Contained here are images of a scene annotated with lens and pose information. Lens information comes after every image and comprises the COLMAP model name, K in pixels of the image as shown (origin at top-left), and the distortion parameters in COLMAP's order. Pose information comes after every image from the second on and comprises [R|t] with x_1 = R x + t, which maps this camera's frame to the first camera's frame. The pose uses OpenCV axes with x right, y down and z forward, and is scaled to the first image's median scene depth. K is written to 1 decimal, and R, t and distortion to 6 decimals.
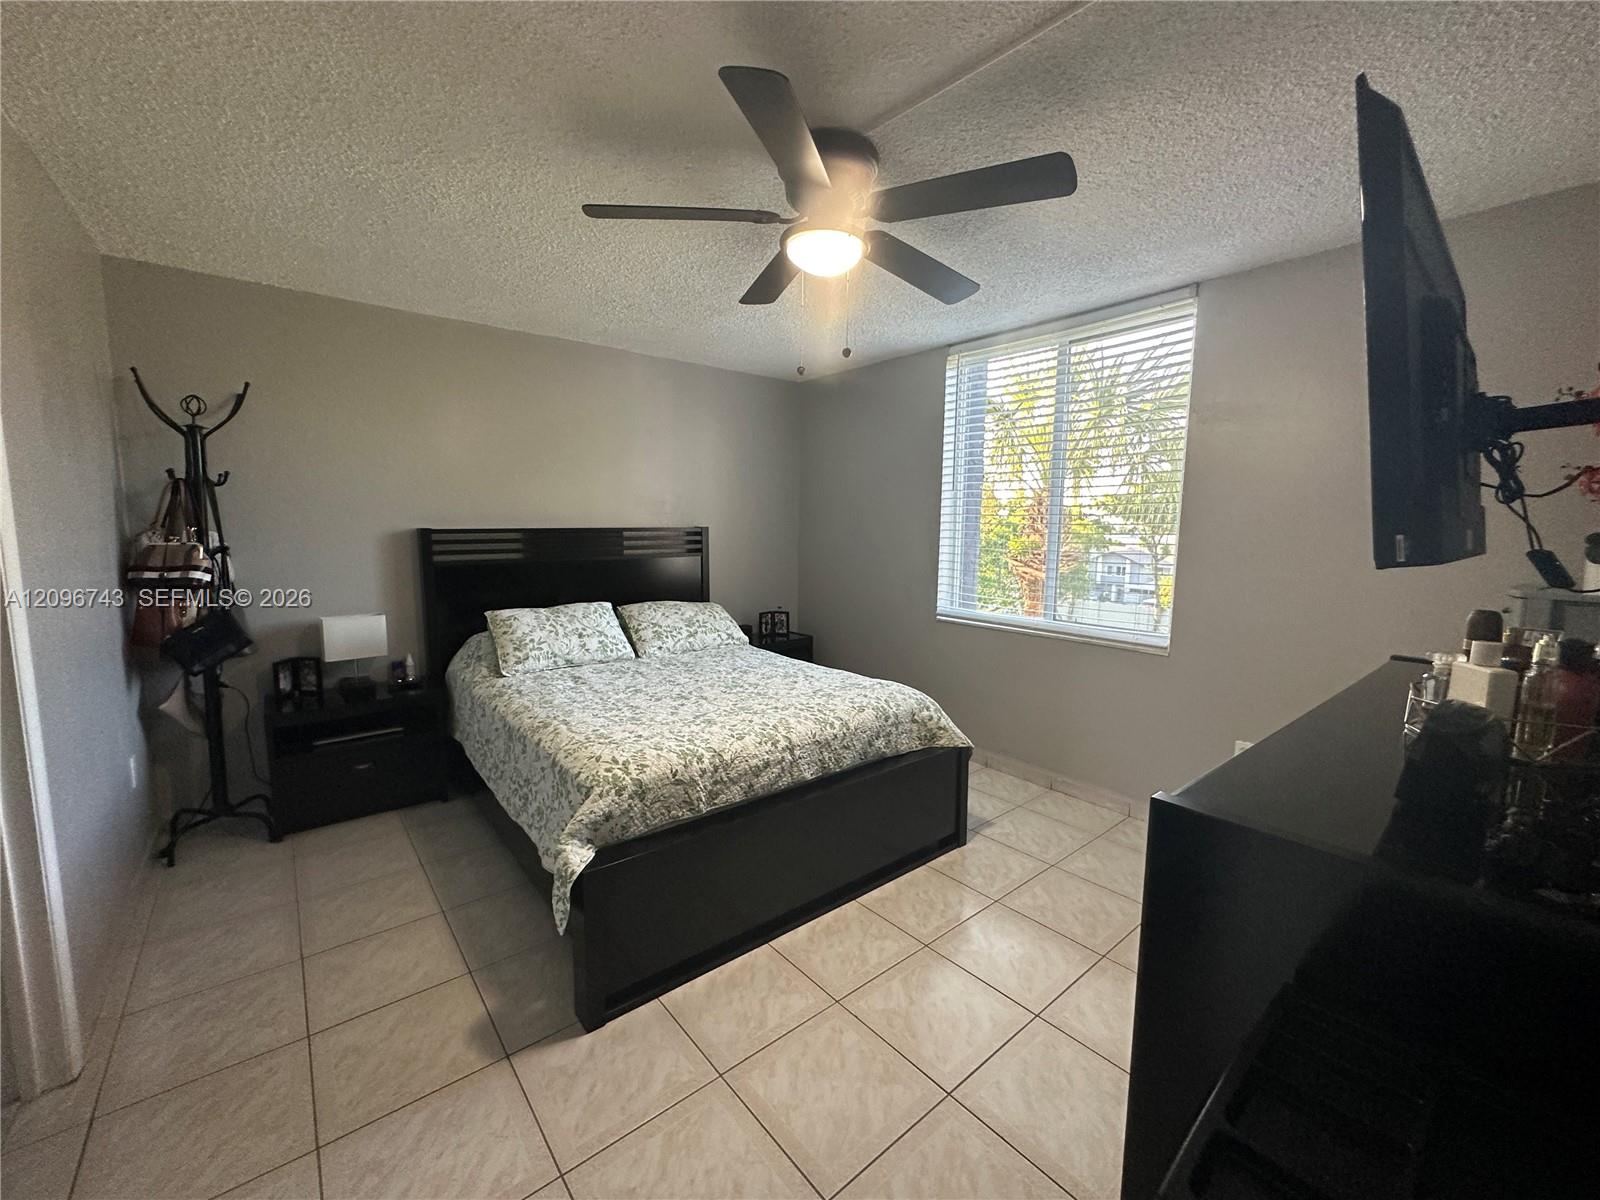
lens RADIAL K [[642.0, 0, 802.9], [0, 642.0, 599.7], [0, 0, 1]] dist [-0.006711, 0.001186]
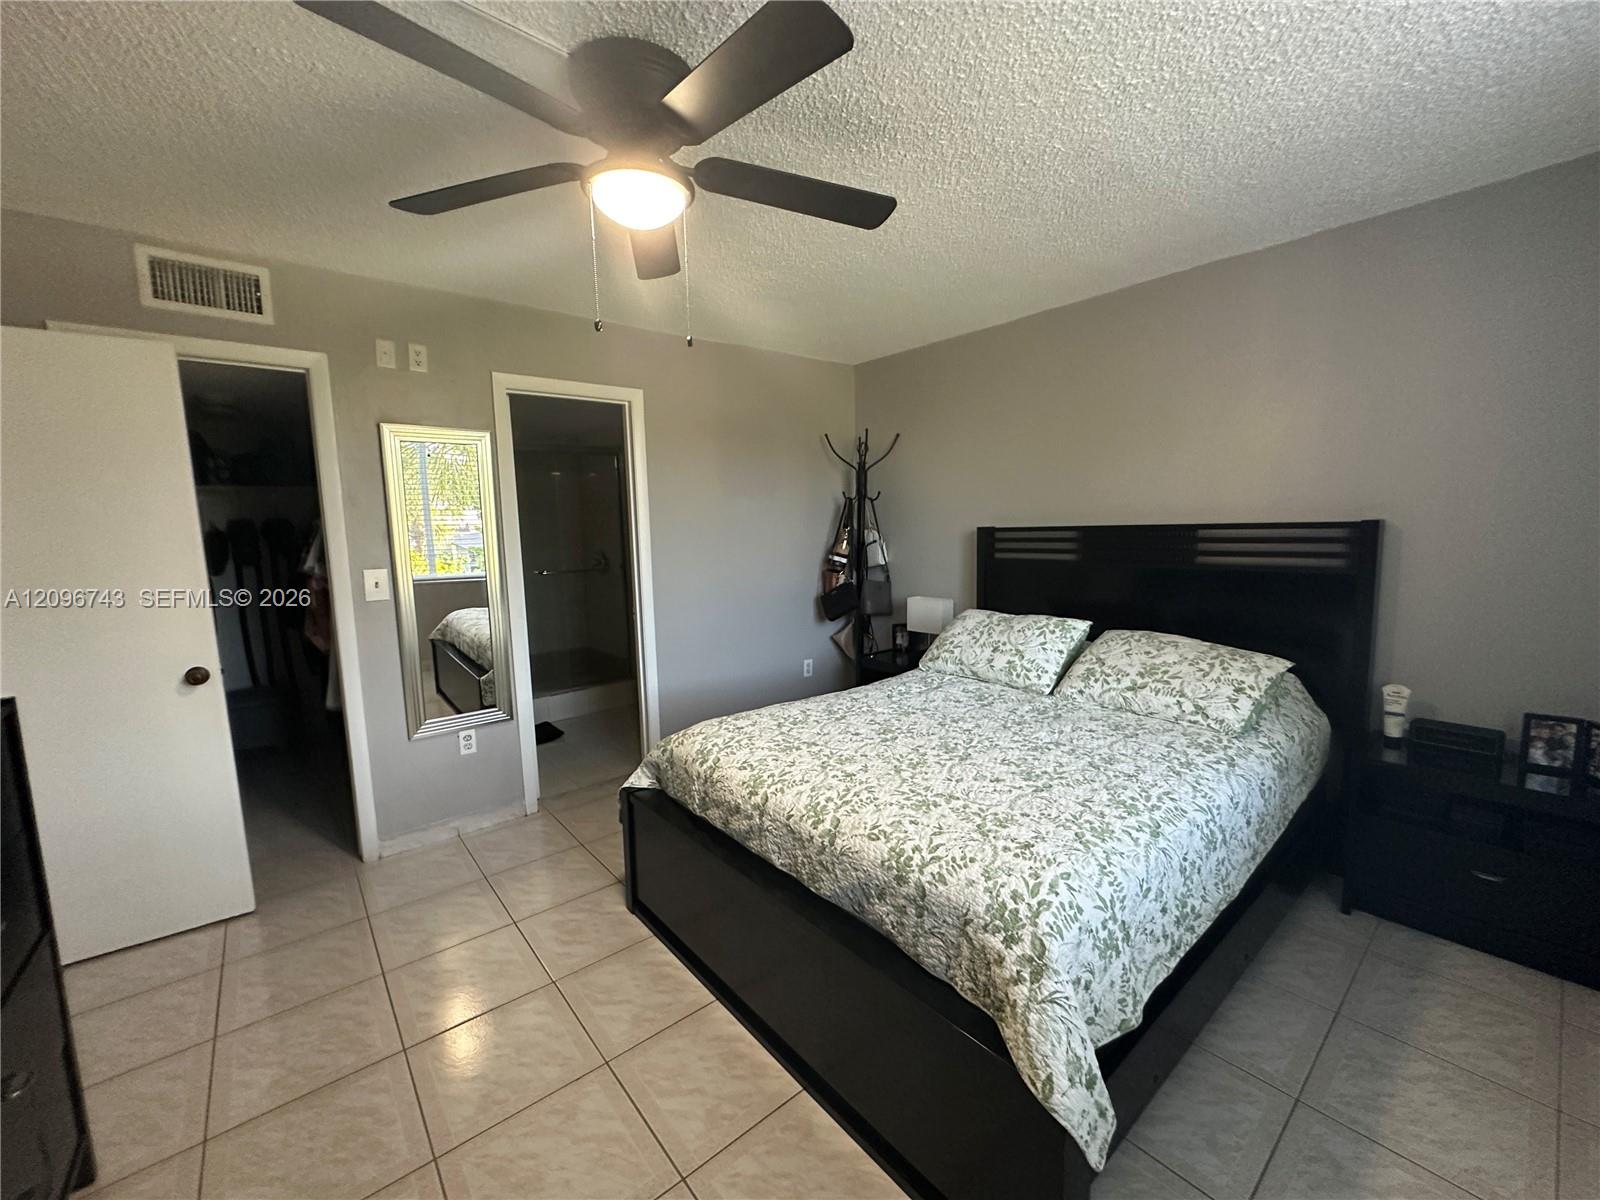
lens RADIAL K [[642.0, 0, 803.5], [0, 642.0, 598.1], [0, 0, 1]] dist [-0.006711, 0.001186]
pose [[0.007414, 0.109485, -0.993961, 0.653448], [-0.094691, 0.989599, 0.108298, -0.106135], [0.995479, 0.093316, 0.017704, 0.890343]]
